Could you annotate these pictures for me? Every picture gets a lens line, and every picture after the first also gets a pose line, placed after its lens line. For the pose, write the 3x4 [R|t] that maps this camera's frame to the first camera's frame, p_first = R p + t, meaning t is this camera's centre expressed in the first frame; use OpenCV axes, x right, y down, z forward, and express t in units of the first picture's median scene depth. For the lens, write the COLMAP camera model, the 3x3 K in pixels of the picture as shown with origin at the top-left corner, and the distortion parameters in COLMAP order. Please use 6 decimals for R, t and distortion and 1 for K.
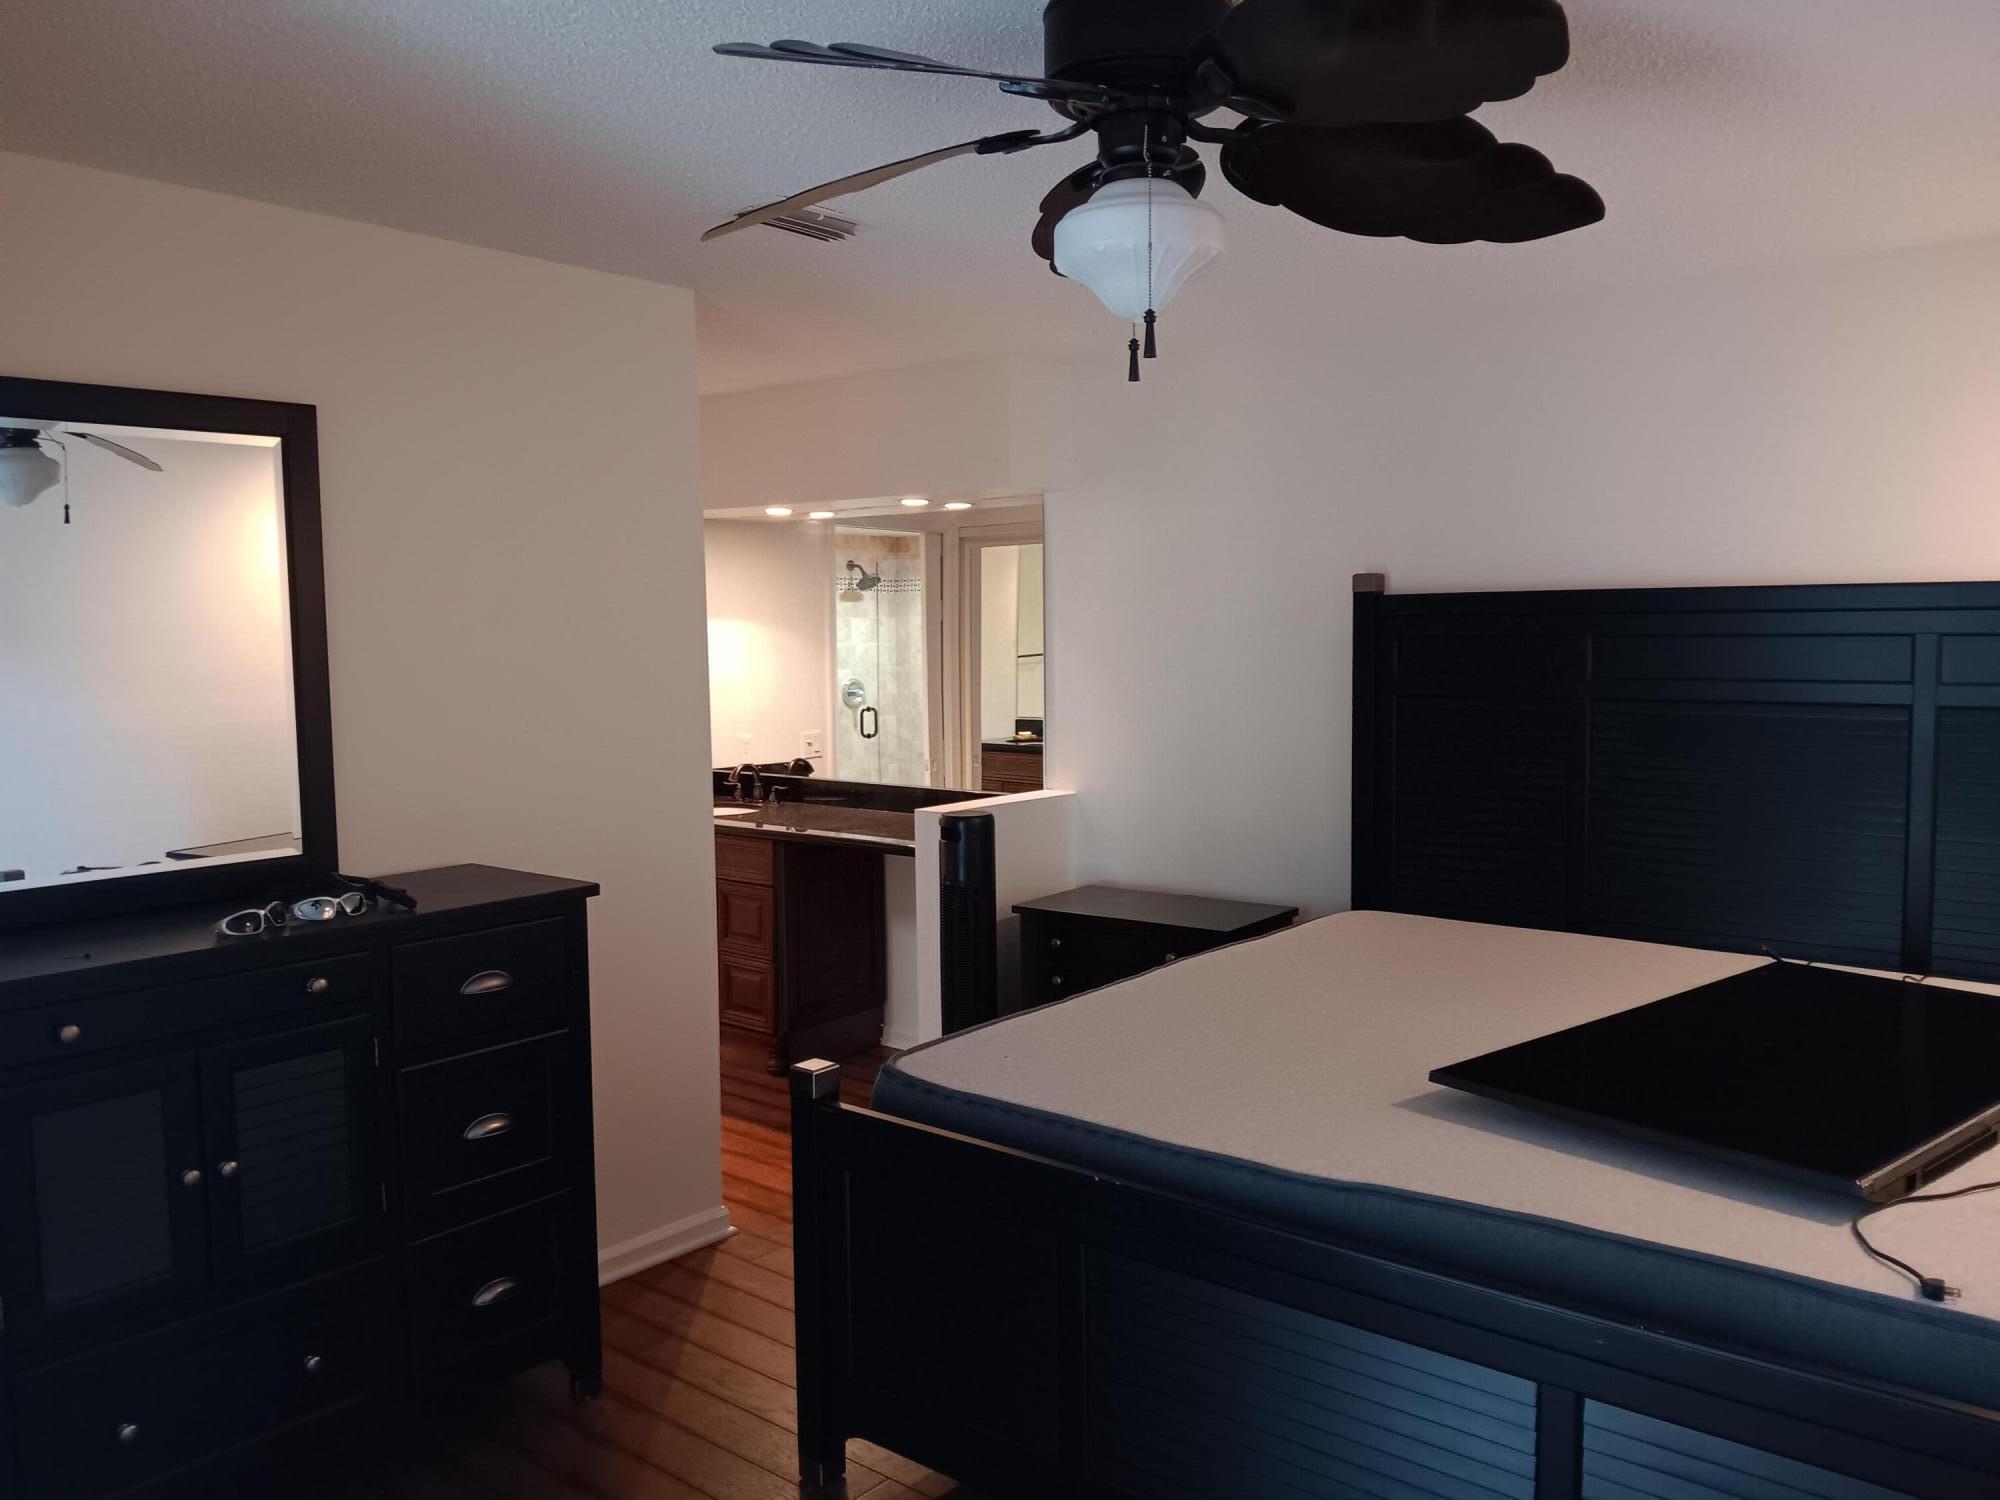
lens RADIAL K [[1564.7, 0, 1000.0], [0, 1564.7, 750.0], [0, 0, 1]] dist [0.088000, -0.204563]
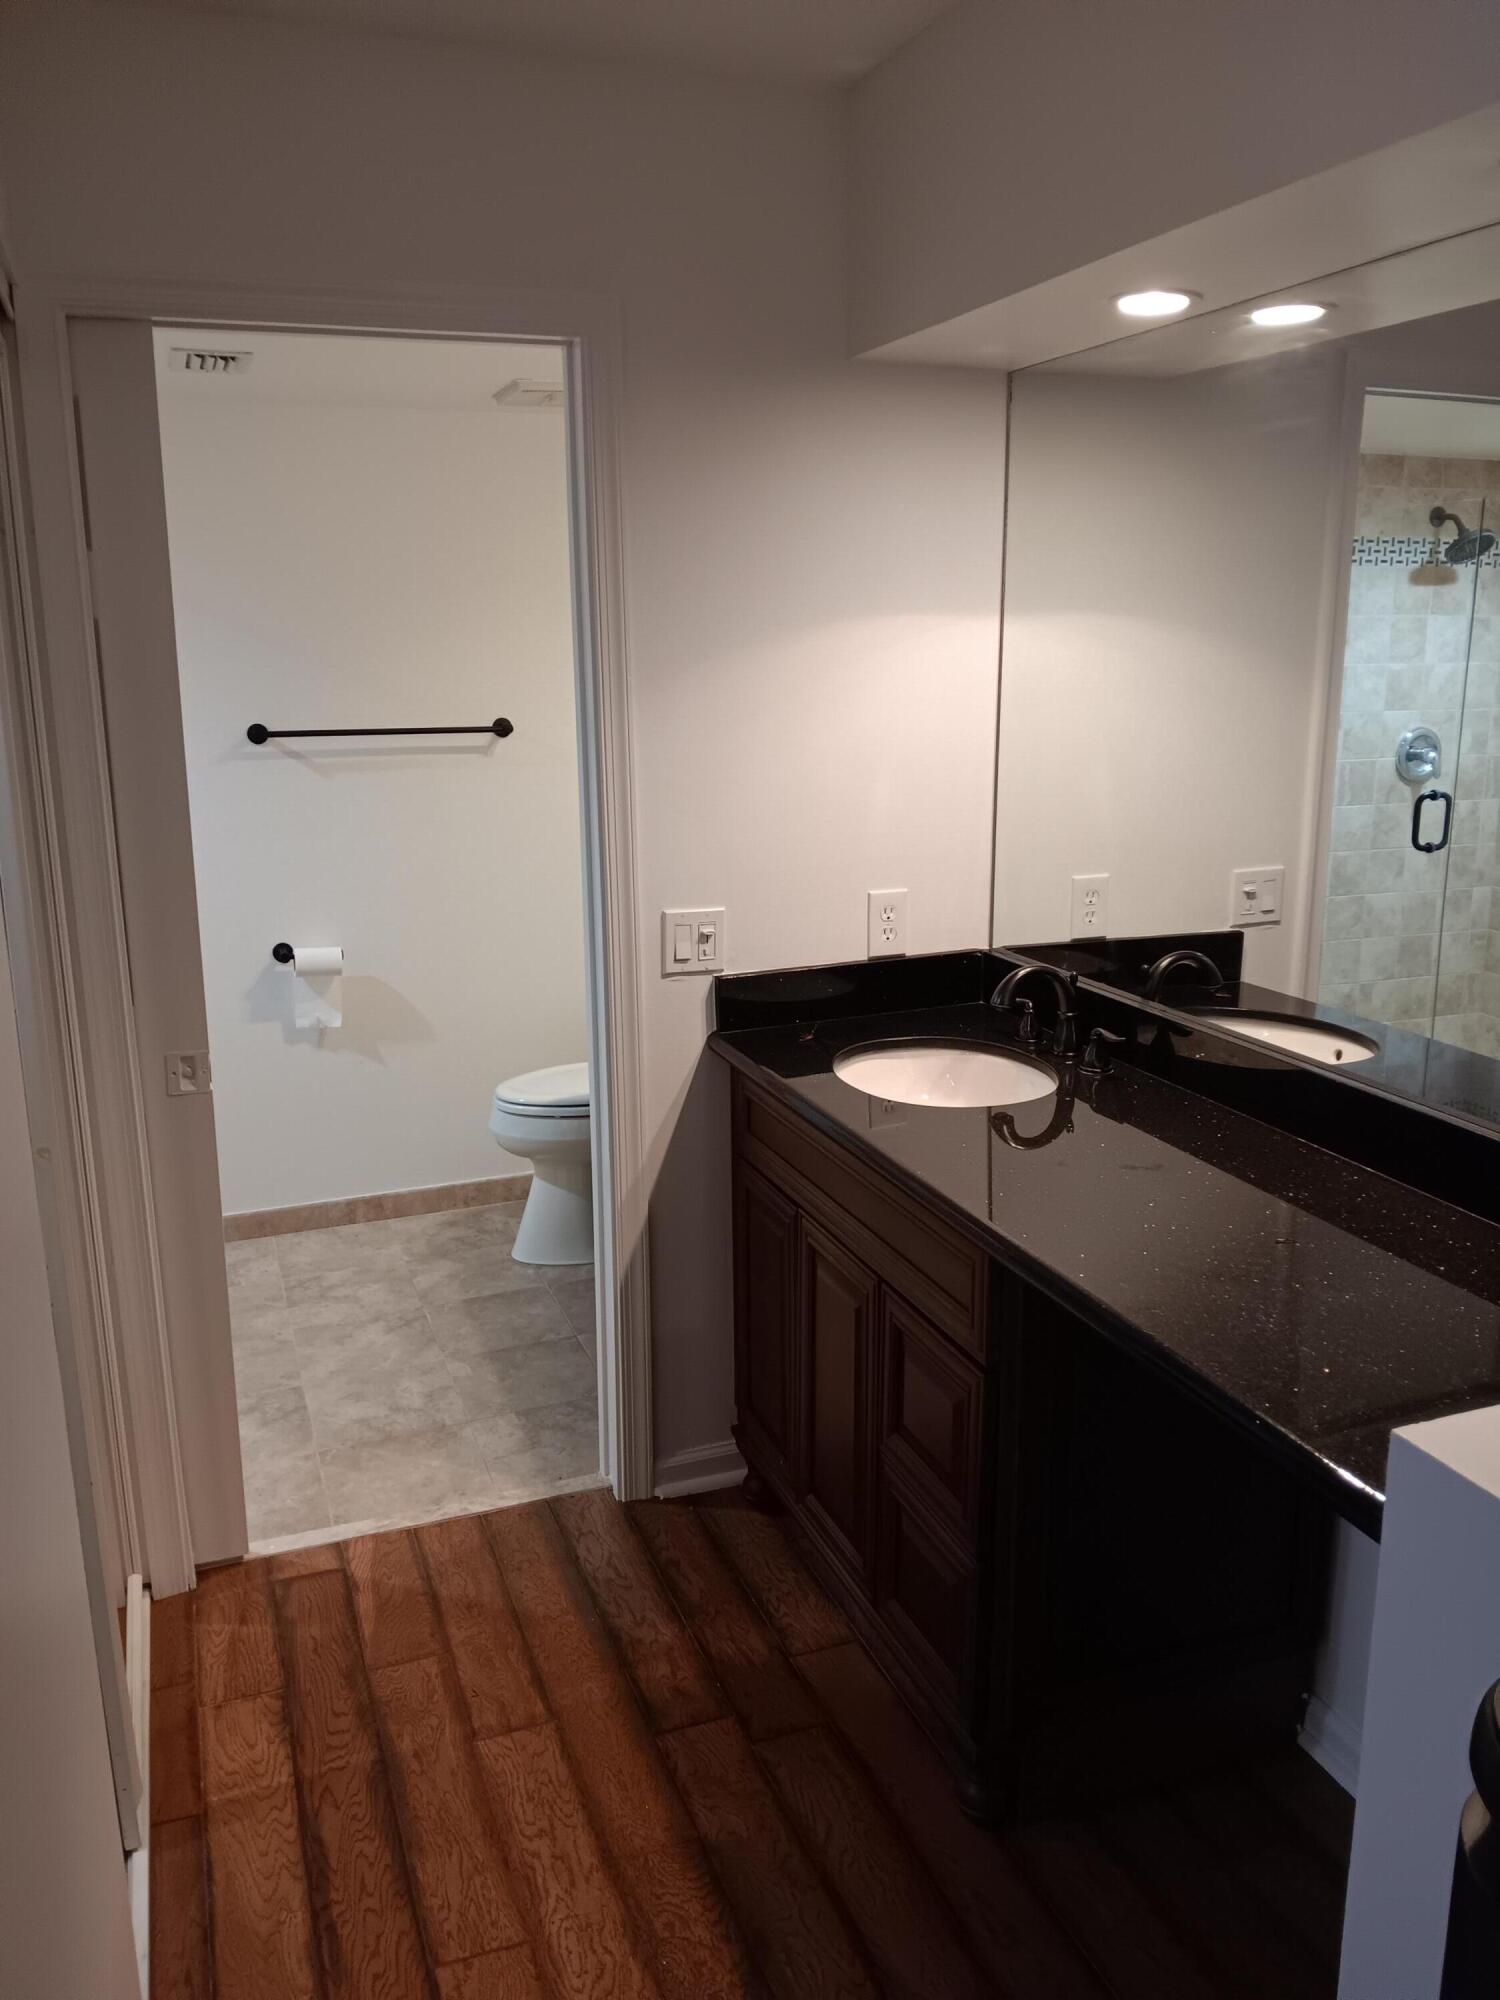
lens RADIAL K [[1564.7, 0, 750.0], [0, 1564.7, 1000.0], [0, 0, 1]] dist [0.088000, -0.204563]
pose [[0.864227, 0.111911, -0.490497, -0.015141], [-0.038705, 0.986846, 0.156961, -0.030490], [0.501610, -0.116665, 0.857191, 0.408584]]
